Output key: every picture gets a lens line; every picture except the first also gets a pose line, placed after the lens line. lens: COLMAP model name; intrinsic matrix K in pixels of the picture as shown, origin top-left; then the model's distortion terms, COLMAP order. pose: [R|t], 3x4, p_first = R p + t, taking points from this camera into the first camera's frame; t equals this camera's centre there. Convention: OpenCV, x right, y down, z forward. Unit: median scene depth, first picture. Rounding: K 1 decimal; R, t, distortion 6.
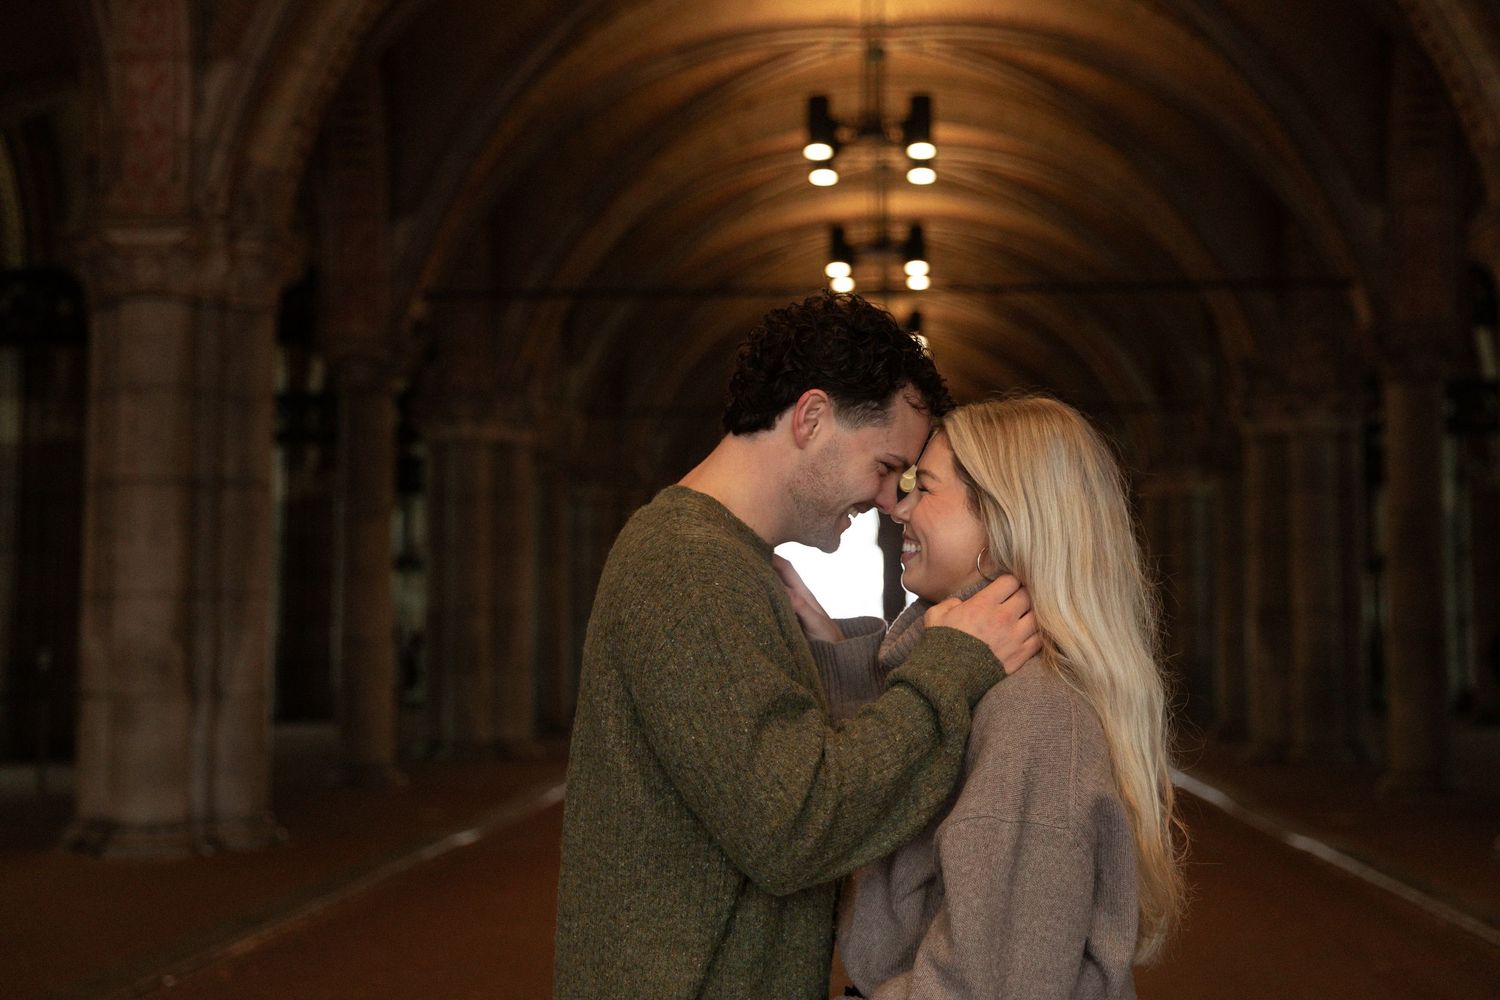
lens RADIAL K [[2125.6, 0, 767.3], [0, 2125.6, 443.7], [0, 0, 1]] dist [0.078739, 0.045711]
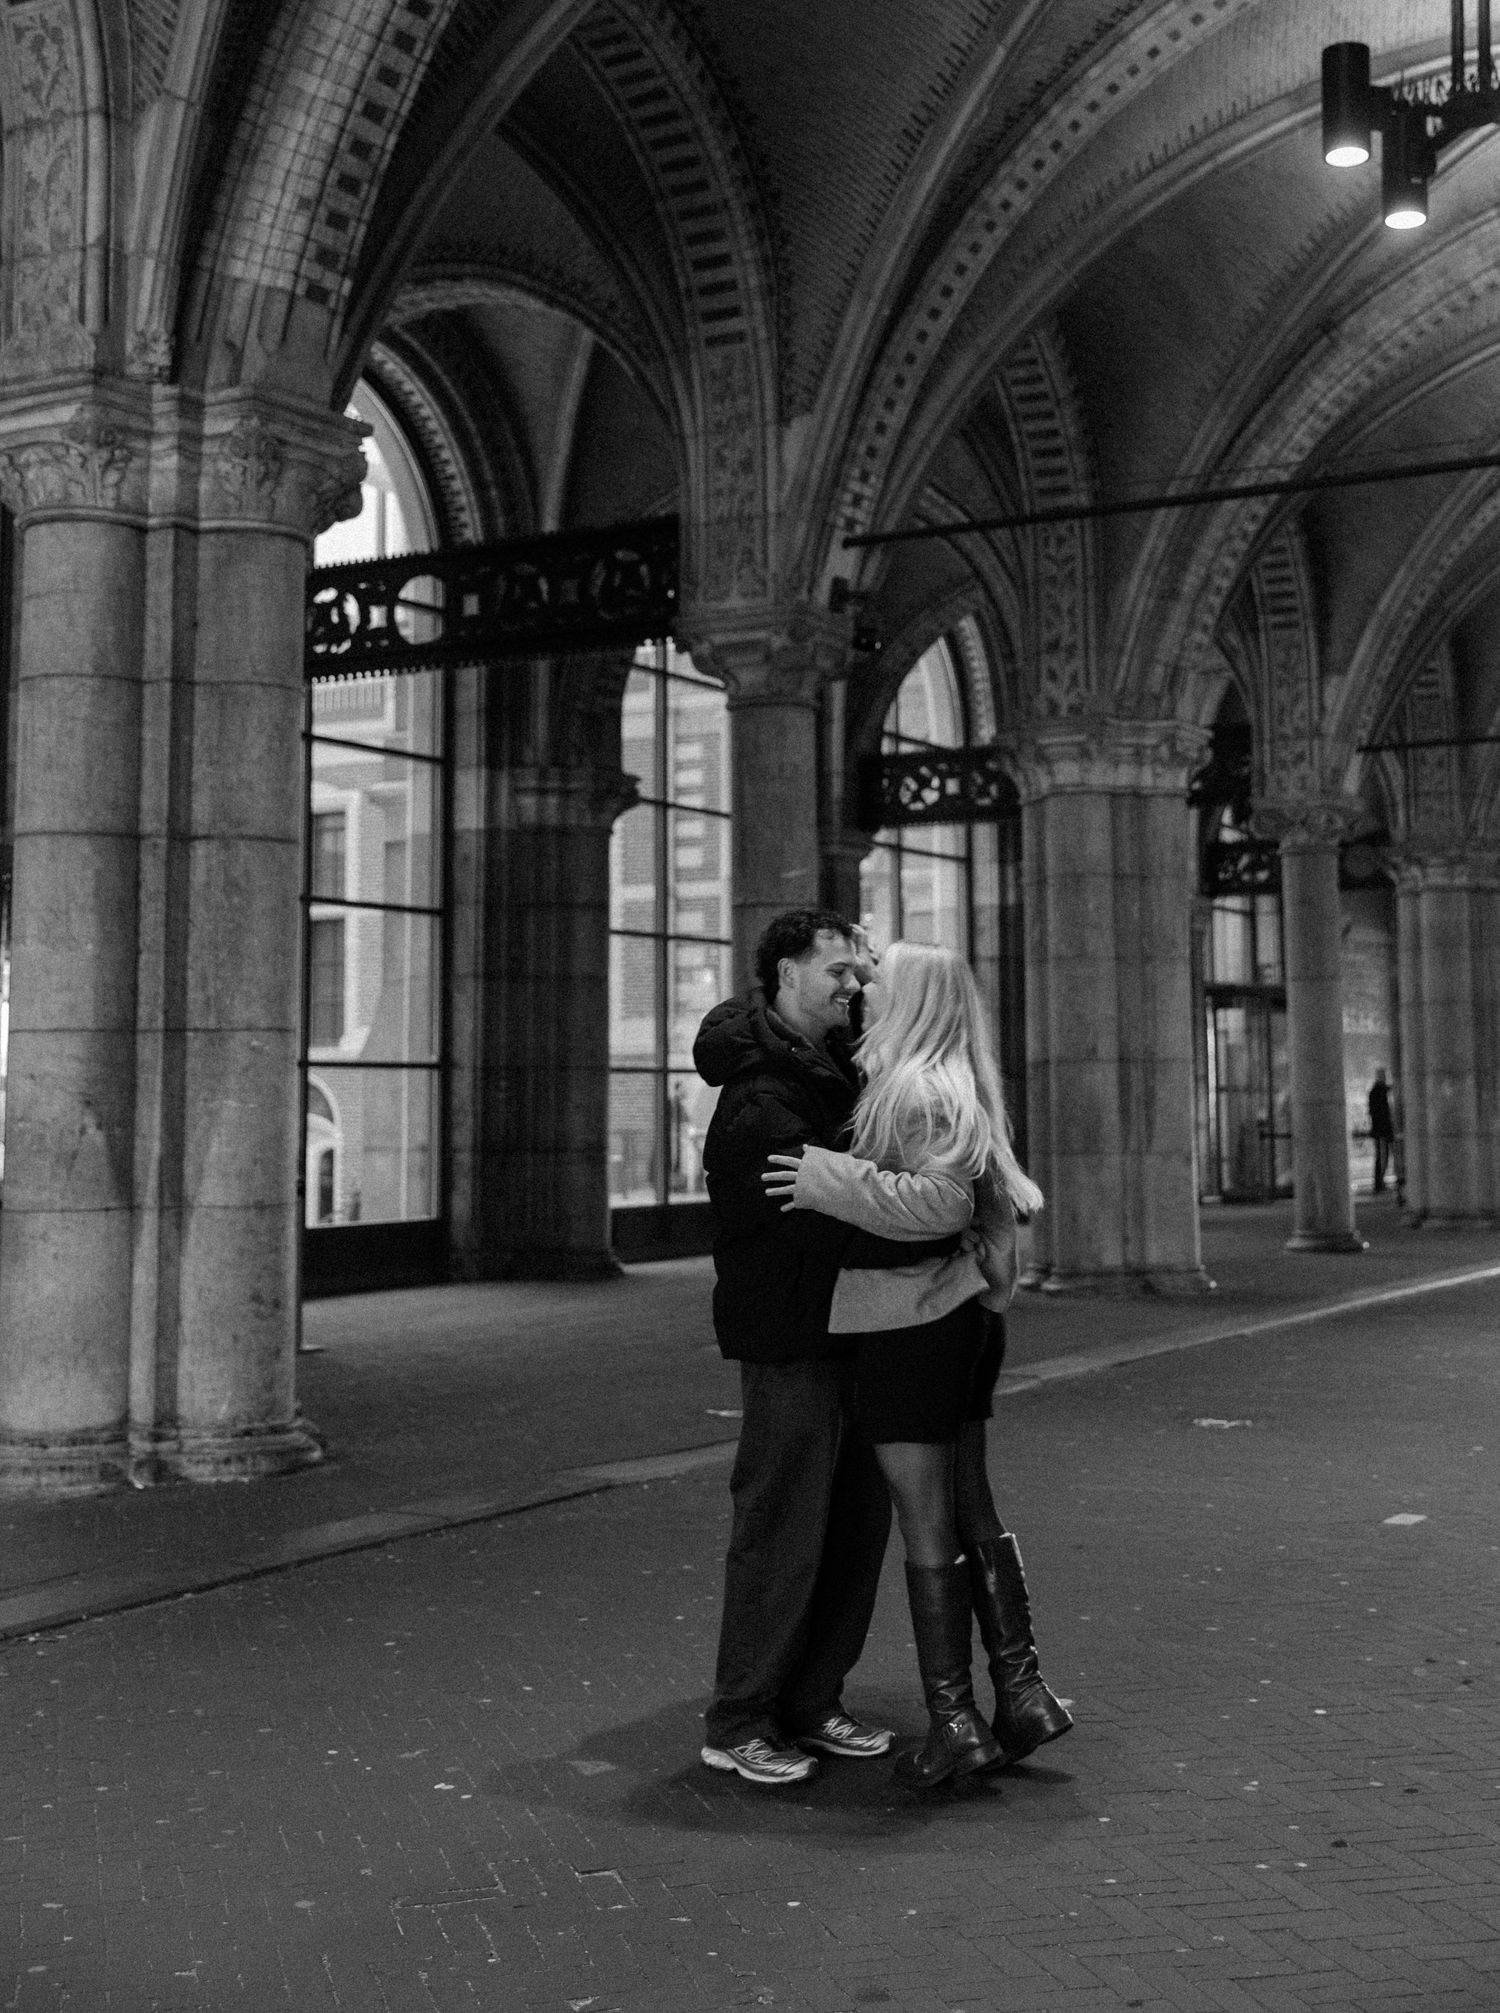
lens RADIAL K [[2593.1, 0, 828.5], [0, 2593.1, 772.7], [0, 0, 1]] dist [0.028356, 0.022564]
pose [[0.904834, -0.063353, -0.421024, 0.196842], [0.048098, 0.997747, -0.046765, 0.042722], [0.423038, 0.022064, 0.905843, 0.442316]]
